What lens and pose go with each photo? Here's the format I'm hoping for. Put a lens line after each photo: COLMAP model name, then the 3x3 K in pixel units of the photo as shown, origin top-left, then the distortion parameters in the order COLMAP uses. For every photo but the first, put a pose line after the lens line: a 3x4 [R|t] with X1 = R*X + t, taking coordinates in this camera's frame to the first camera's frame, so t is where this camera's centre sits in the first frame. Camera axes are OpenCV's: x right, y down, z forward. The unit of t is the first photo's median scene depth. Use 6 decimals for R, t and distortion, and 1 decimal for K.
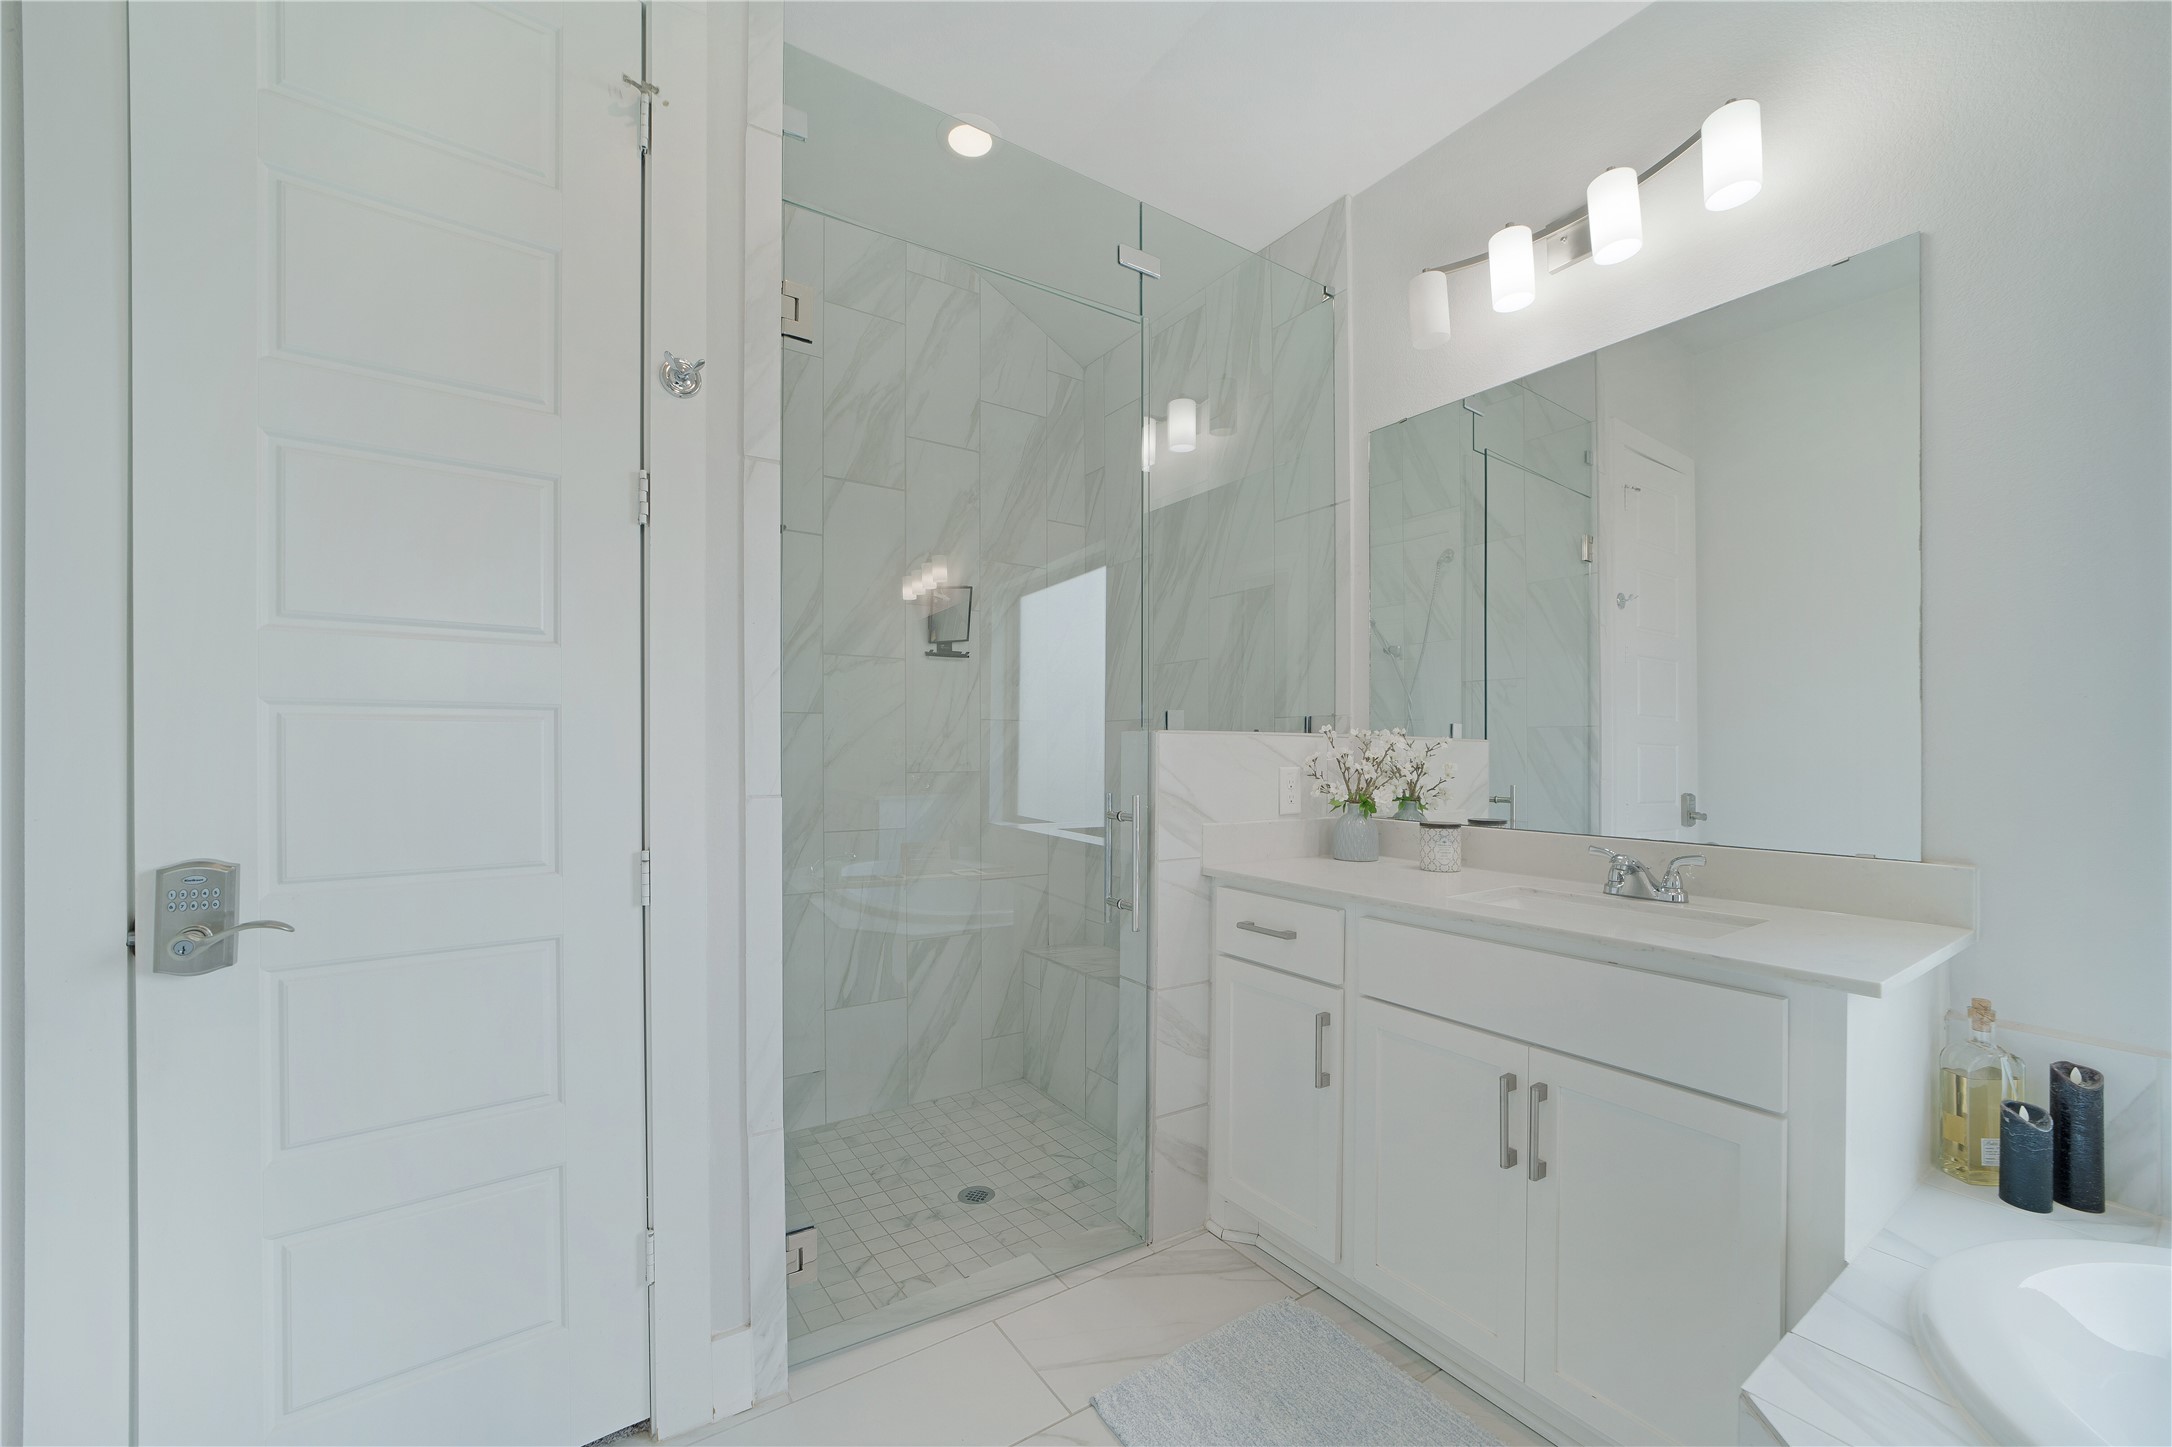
lens RADIAL K [[746.9, 0, 1067.9], [0, 746.9, 745.7], [0, 0, 1]] dist [-0.007744, 0.000069]
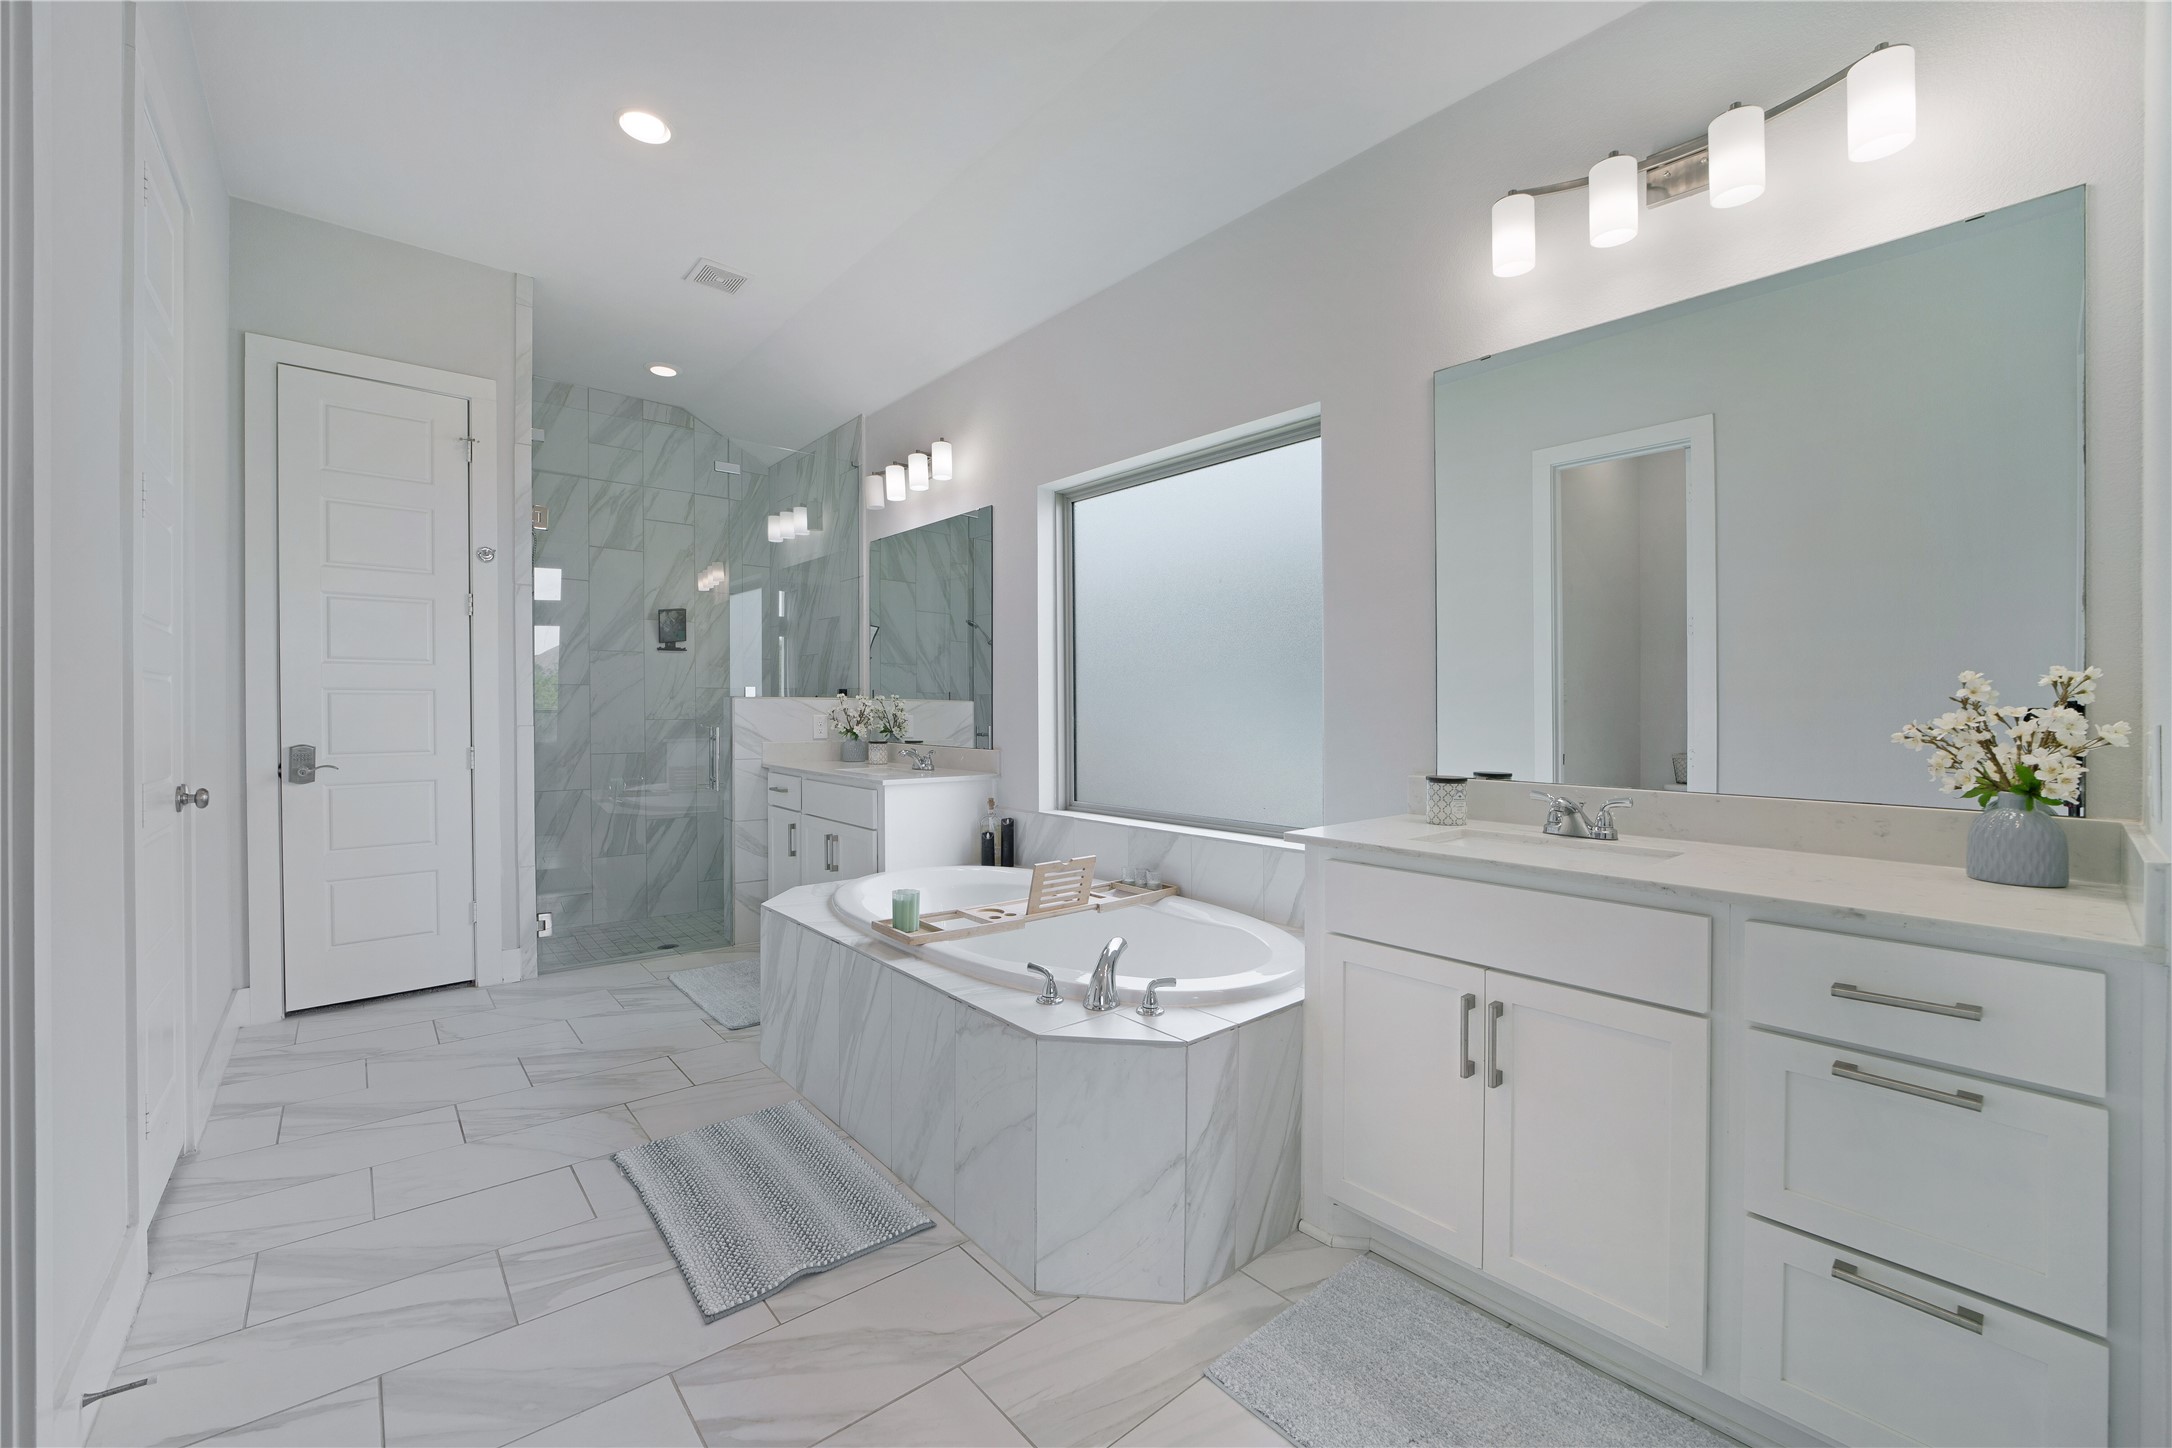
lens RADIAL K [[869.3, 0, 1093.3], [0, 869.3, 712.0], [0, 0, 1]] dist [0.000312, 0.000393]
pose [[0.997195, 0.000075, 0.074850, 0.845672], [-0.000848, 0.999947, 0.010289, -0.003171], [-0.074845, -0.010324, 0.997142, -1.349164]]
